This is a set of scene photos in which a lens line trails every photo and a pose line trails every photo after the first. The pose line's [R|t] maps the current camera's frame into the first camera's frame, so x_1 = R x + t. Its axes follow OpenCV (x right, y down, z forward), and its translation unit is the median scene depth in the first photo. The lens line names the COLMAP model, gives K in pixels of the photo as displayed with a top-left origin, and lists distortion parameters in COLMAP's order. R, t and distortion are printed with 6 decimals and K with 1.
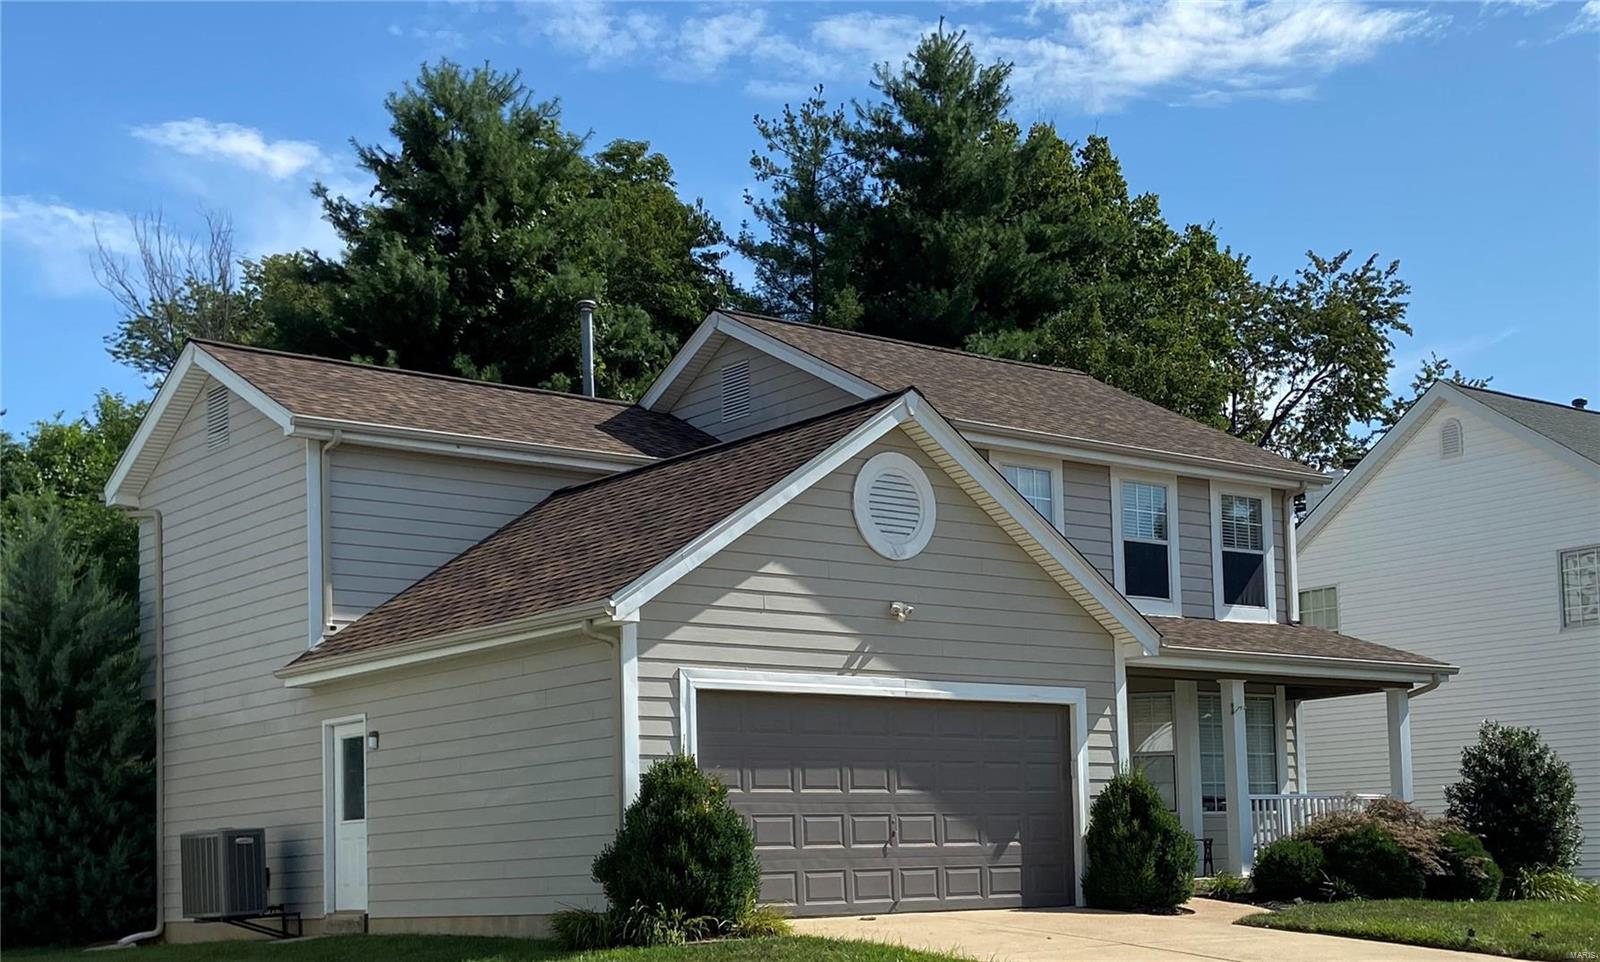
lens RADIAL K [[2257.2, 0, 800.0], [0, 2257.2, 481.0], [0, 0, 1]] dist [-0.400112, -0.011924]
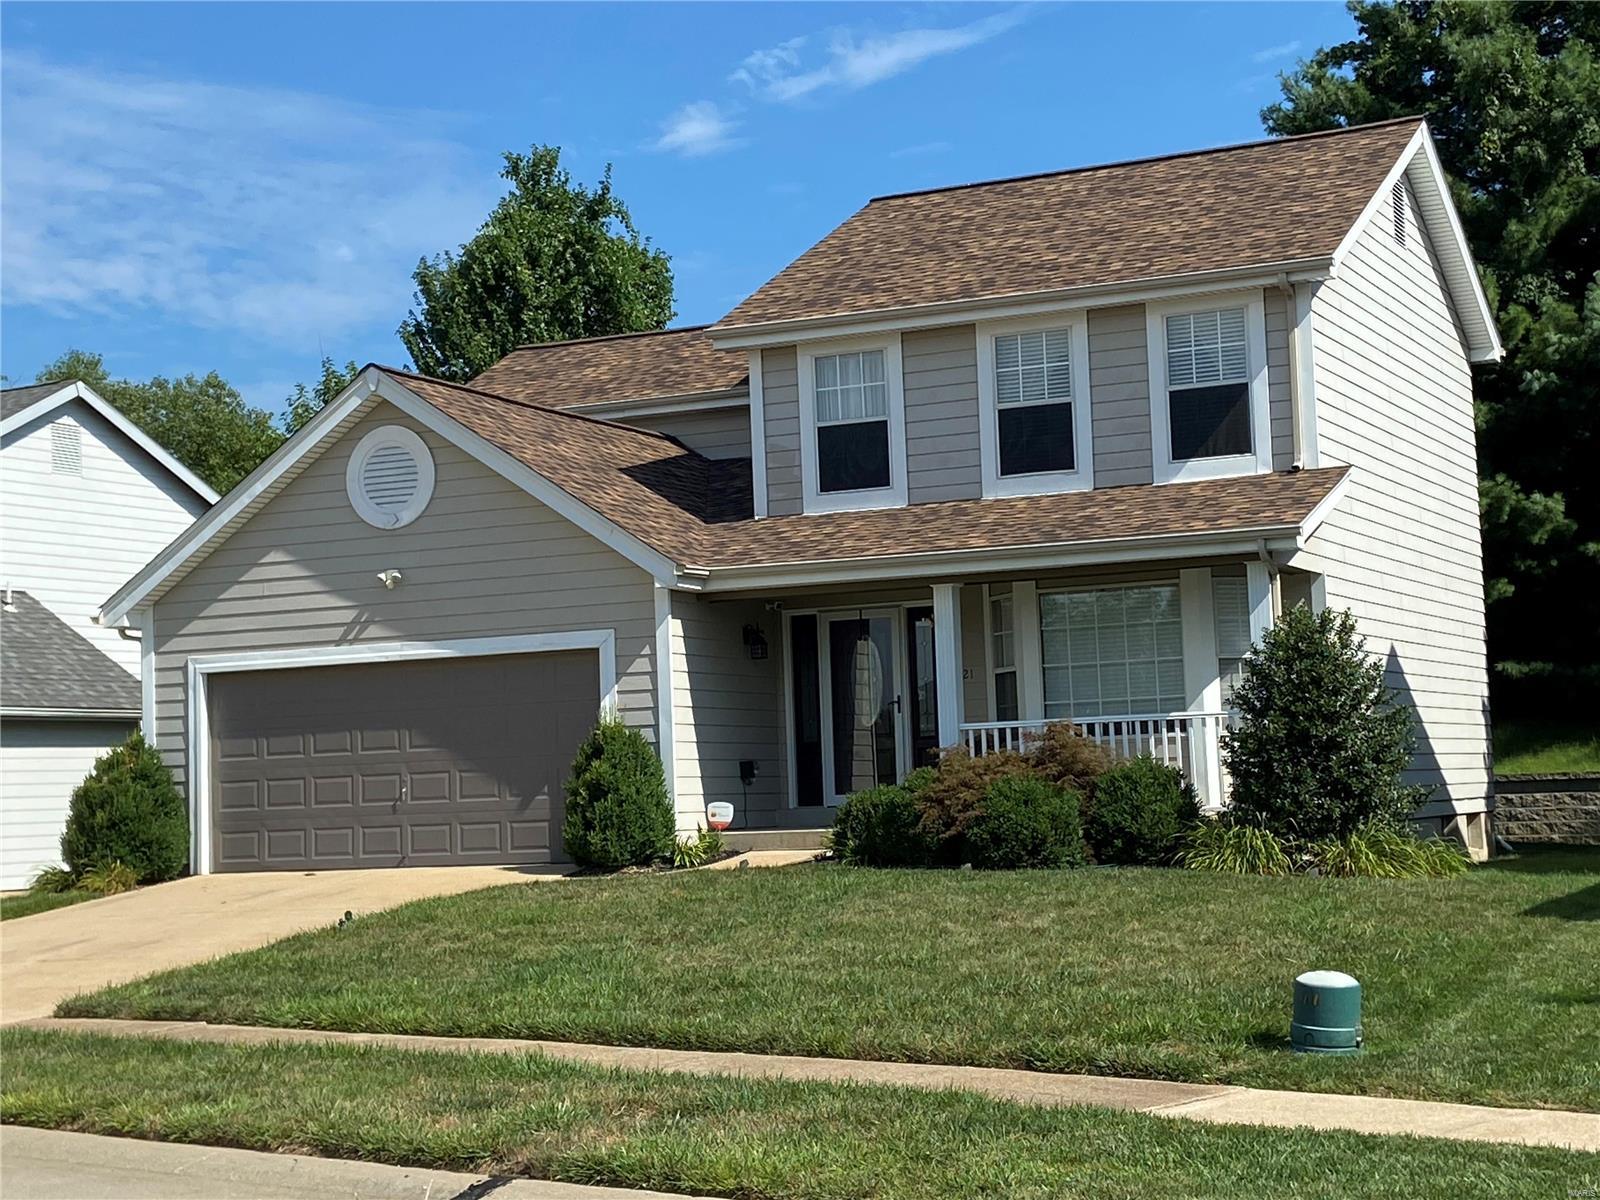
lens RADIAL K [[2655.6, 0, 800.0], [0, 2655.6, 600.0], [0, 0, 1]] dist [0.047529, 0.153097]
pose [[0.447084, -0.058362, -0.892586, 1.244154], [0.185941, 0.982135, 0.028918, 0.067871], [0.874953, -0.178898, 0.449949, 0.612881]]
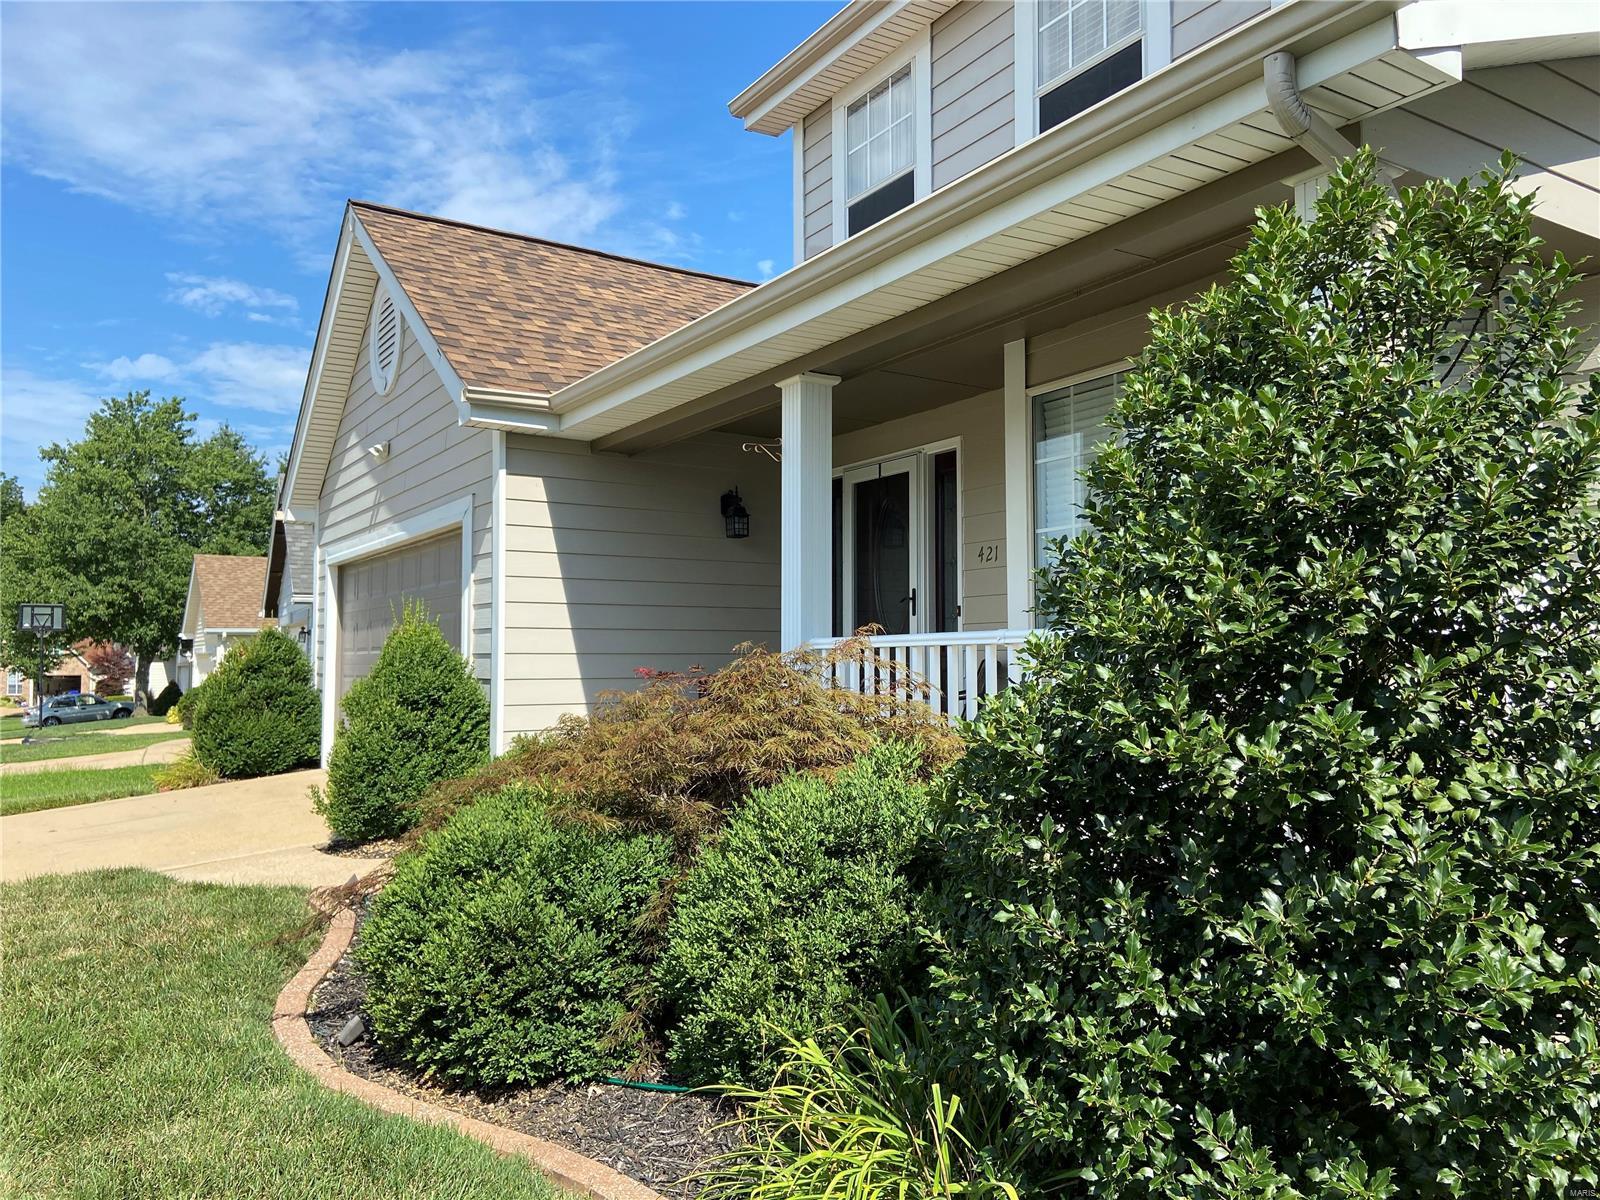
lens RADIAL K [[1213.3, 0, 800.0], [0, 1213.3, 600.0], [0, 0, 1]] dist [0.105642, -0.104696]
pose [[-0.114020, -0.023541, -0.993200, 0.520879], [0.185004, 0.981729, -0.044508, 0.170515], [0.976101, -0.188821, -0.107581, 1.213509]]
